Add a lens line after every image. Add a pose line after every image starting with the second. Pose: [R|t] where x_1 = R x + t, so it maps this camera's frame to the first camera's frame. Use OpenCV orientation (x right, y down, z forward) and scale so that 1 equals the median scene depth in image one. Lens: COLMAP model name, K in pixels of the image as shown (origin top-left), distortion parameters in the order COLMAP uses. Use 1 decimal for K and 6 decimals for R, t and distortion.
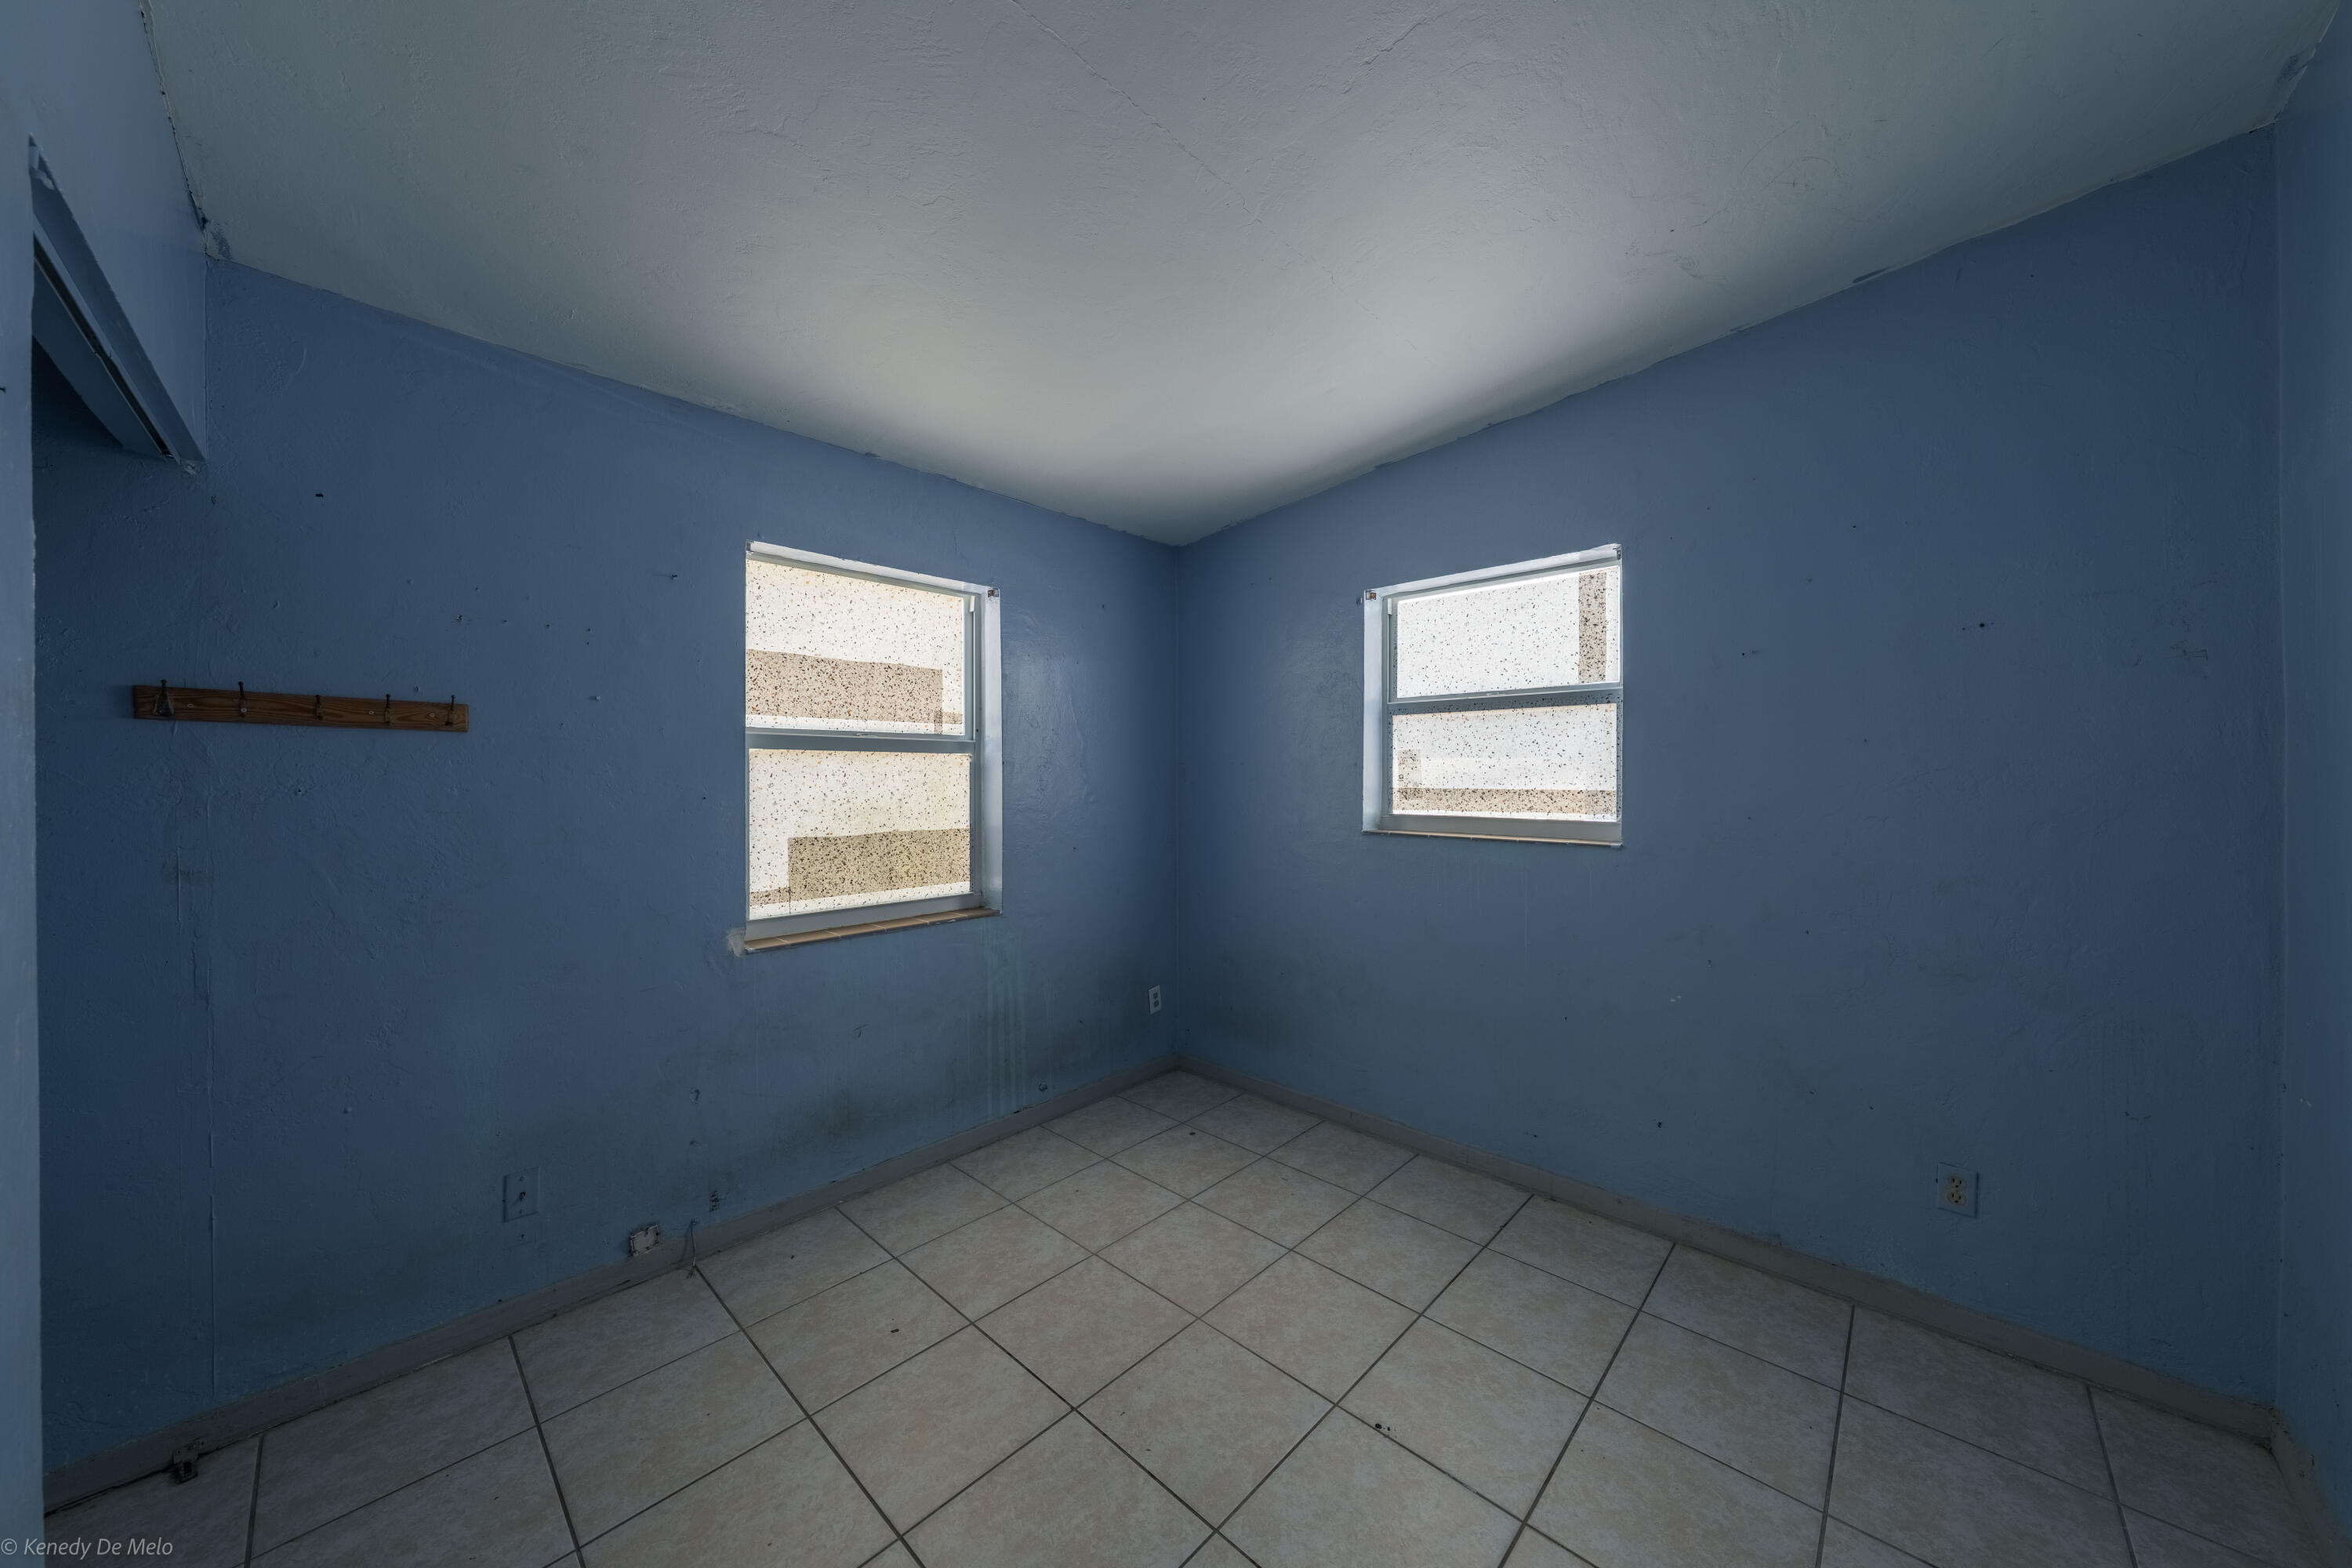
lens RADIAL K [[796.8, 0, 1178.4], [0, 796.8, 778.9], [0, 0, 1]] dist [0.000924, -0.000051]
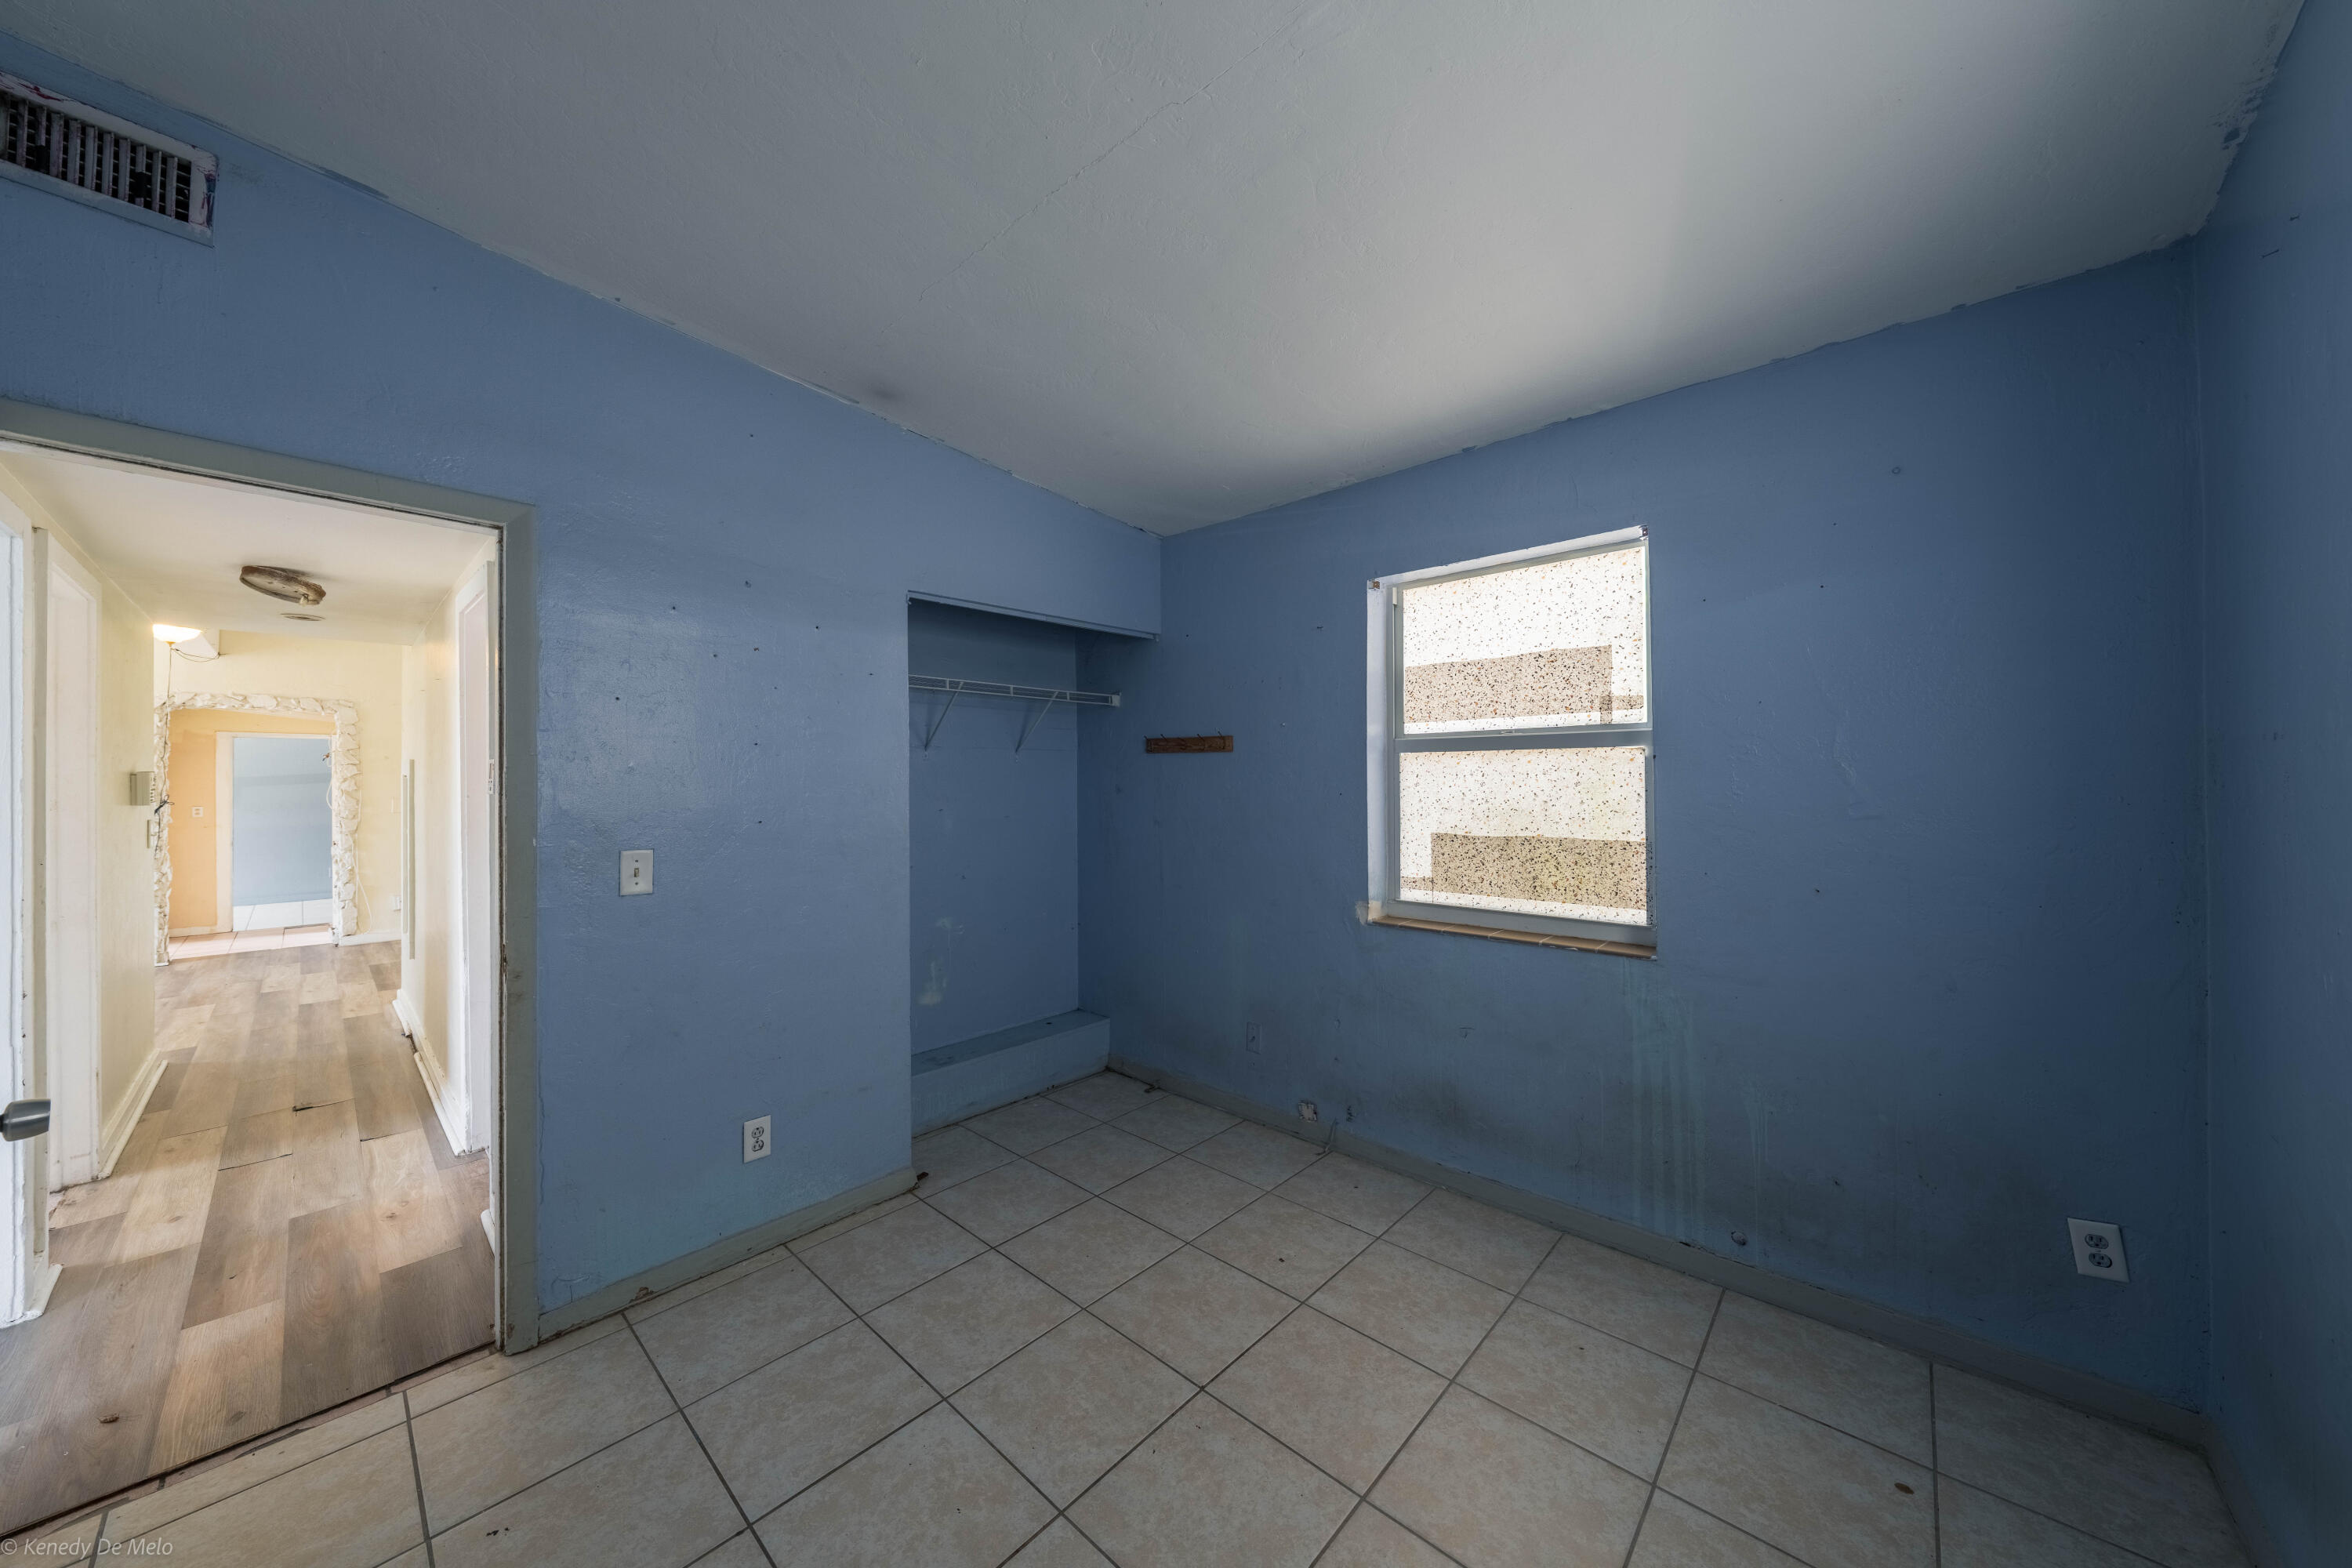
lens RADIAL K [[798.5, 0, 1176.9], [0, 798.5, 775.8], [0, 0, 1]] dist [-0.001618, -0.000122]
pose [[0.013444, -0.001702, -0.999908, 0.573349], [0.004529, 0.999988, -0.001641, -0.003729], [0.999899, -0.004506, 0.013451, 0.603994]]
